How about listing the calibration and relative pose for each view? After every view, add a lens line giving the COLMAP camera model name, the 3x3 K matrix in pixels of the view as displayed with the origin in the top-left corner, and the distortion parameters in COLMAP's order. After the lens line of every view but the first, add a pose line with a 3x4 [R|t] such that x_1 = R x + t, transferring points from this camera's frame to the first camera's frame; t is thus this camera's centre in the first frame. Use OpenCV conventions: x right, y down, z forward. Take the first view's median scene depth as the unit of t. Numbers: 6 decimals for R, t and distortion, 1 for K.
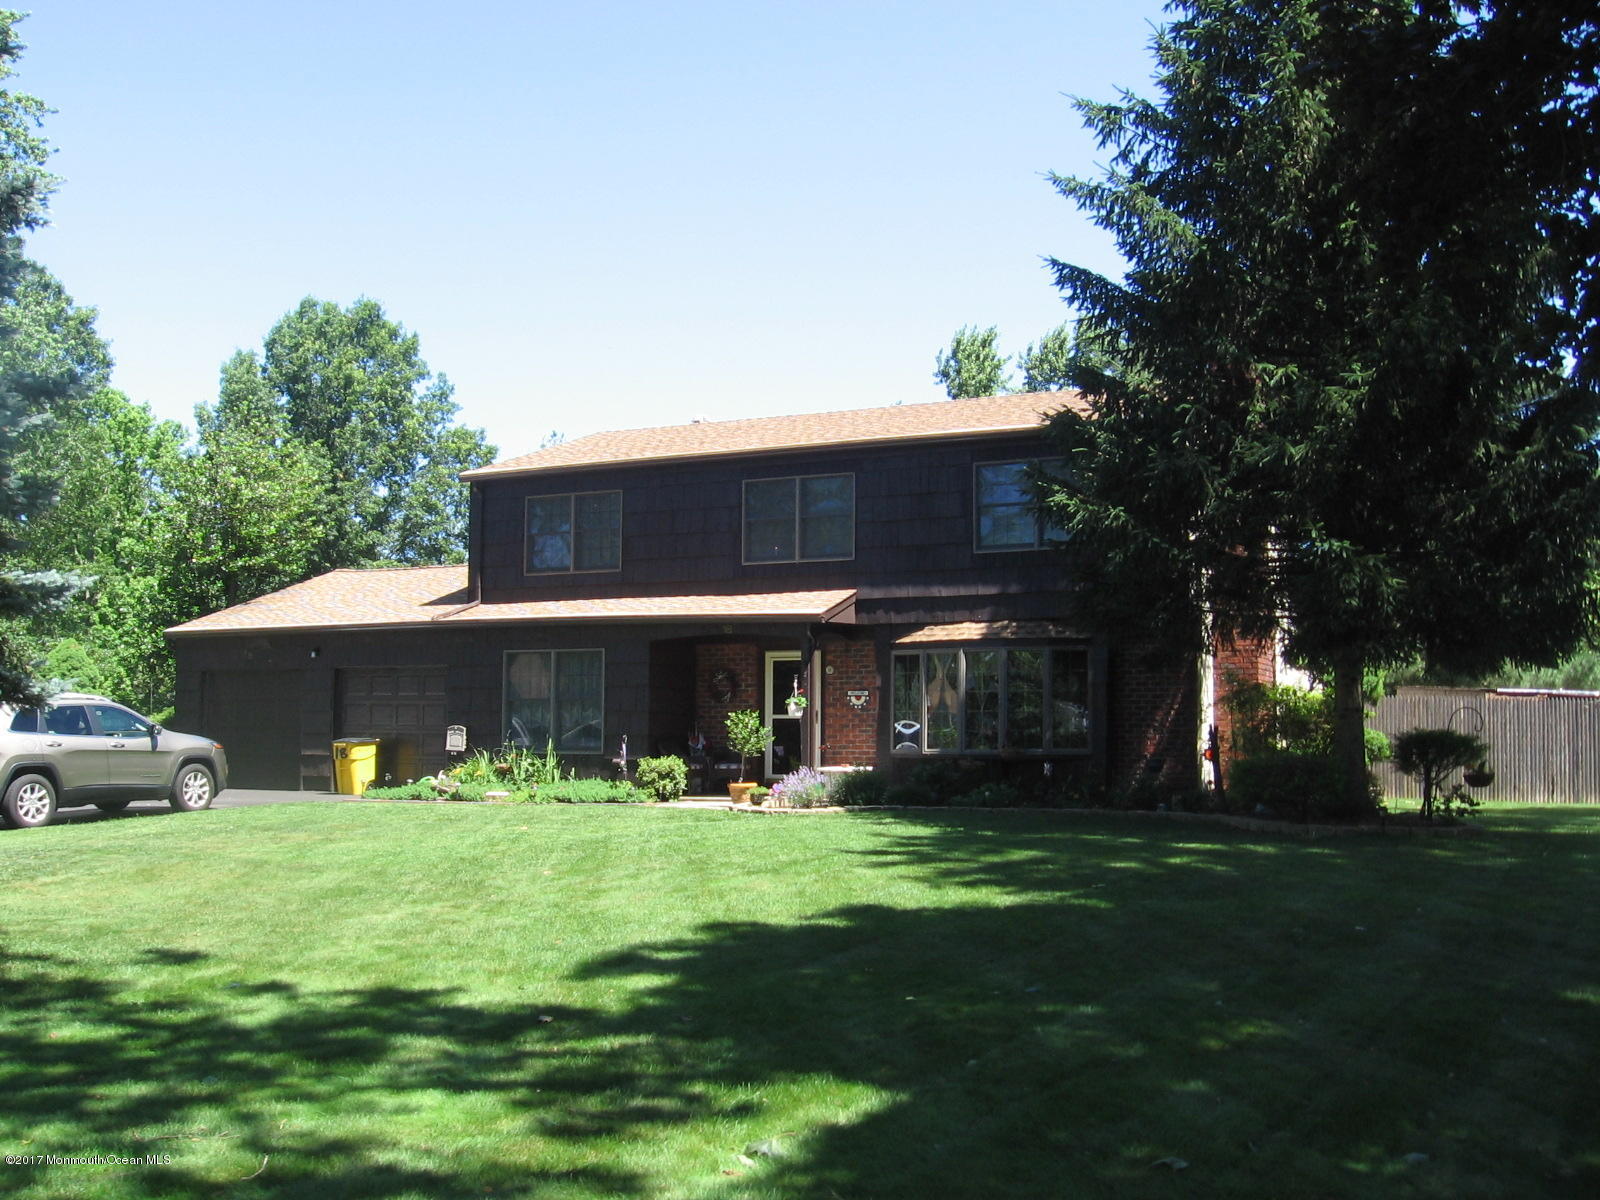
lens RADIAL K [[1673.3, 0, 798.7], [0, 1673.3, 601.9], [0, 0, 1]] dist [-0.107193, 0.000000]
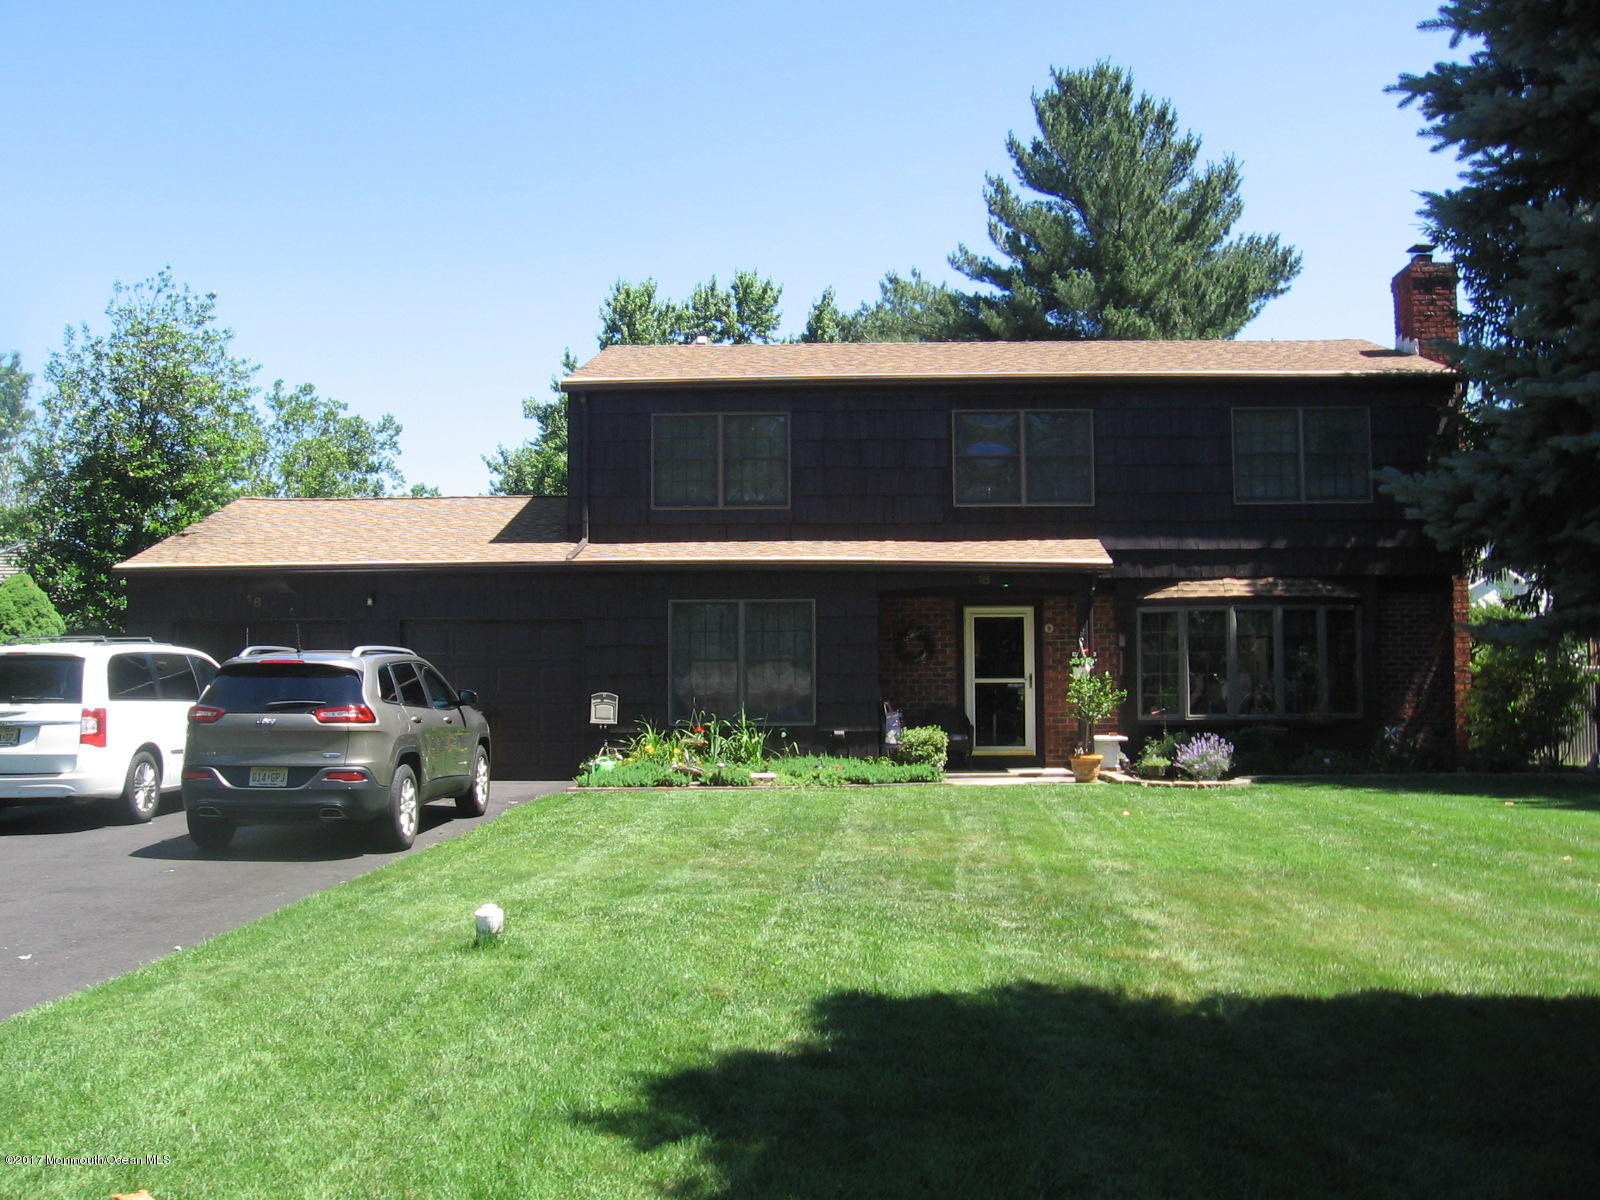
lens RADIAL K [[1673.3, 0, 800.0], [0, 1673.3, 596.9], [0, 0, 1]] dist [-0.107193, 0.000000]
pose [[0.915759, 0.019896, 0.401235, -0.483841], [-0.025889, 0.999619, 0.009520, 0.019708], [-0.400893, -0.019106, 0.915926, 0.245562]]
